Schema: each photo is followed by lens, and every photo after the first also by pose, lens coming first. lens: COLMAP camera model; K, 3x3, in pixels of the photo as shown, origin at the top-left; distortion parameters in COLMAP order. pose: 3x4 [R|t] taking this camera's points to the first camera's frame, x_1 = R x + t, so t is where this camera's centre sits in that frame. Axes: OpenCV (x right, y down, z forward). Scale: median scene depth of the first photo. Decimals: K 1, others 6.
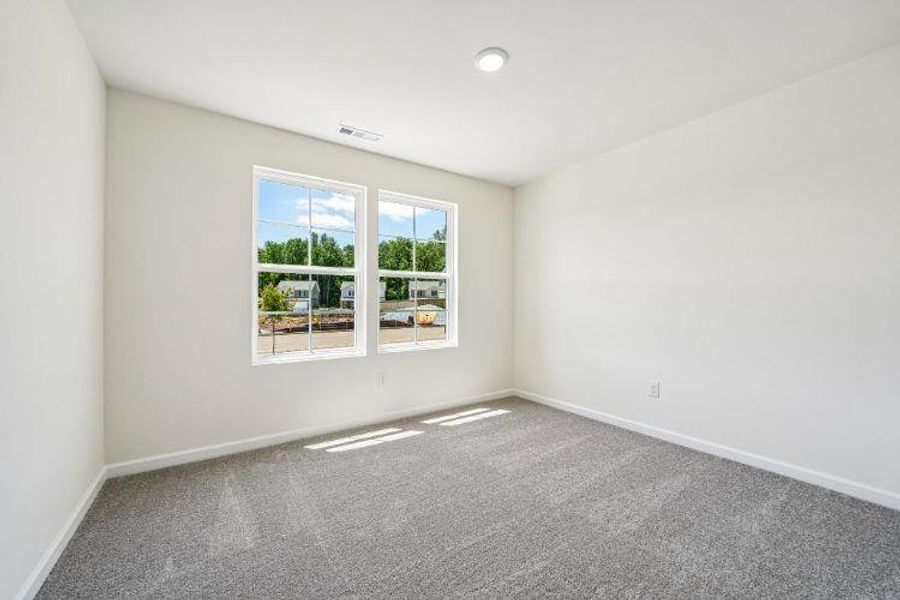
lens RADIAL K [[355.5, 0, 450.0], [0, 355.5, 300.0], [0, 0, 1]] dist [0.001099, 0.000210]
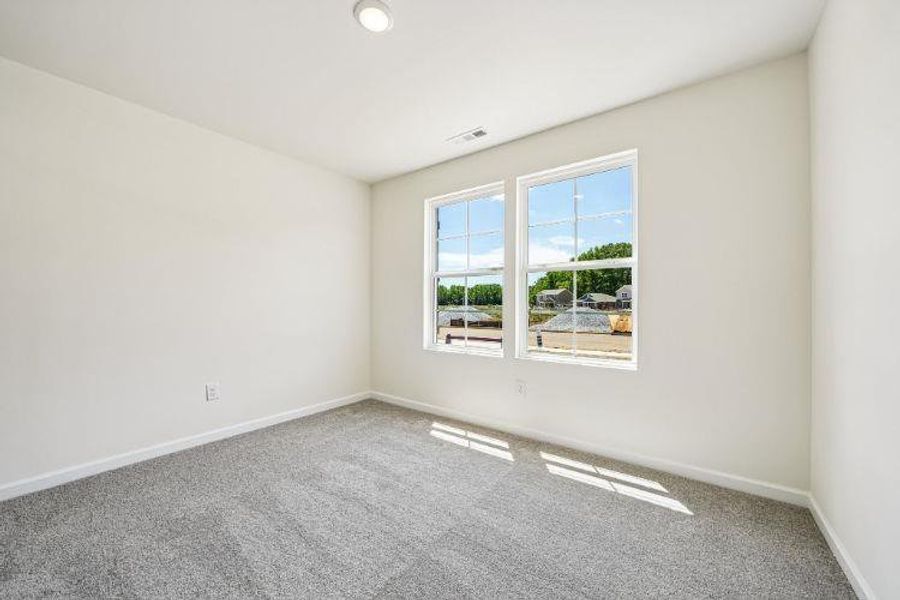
lens RADIAL K [[336.1, 0, 450.0], [0, 336.1, 300.0], [0, 0, 1]] dist [-0.002111, -0.000060]
pose [[0.321119, -0.016125, -0.946902, 0.553756], [0.001309, 0.999862, -0.016582, 0.016735], [0.947038, 0.004085, 0.321095, 0.558048]]
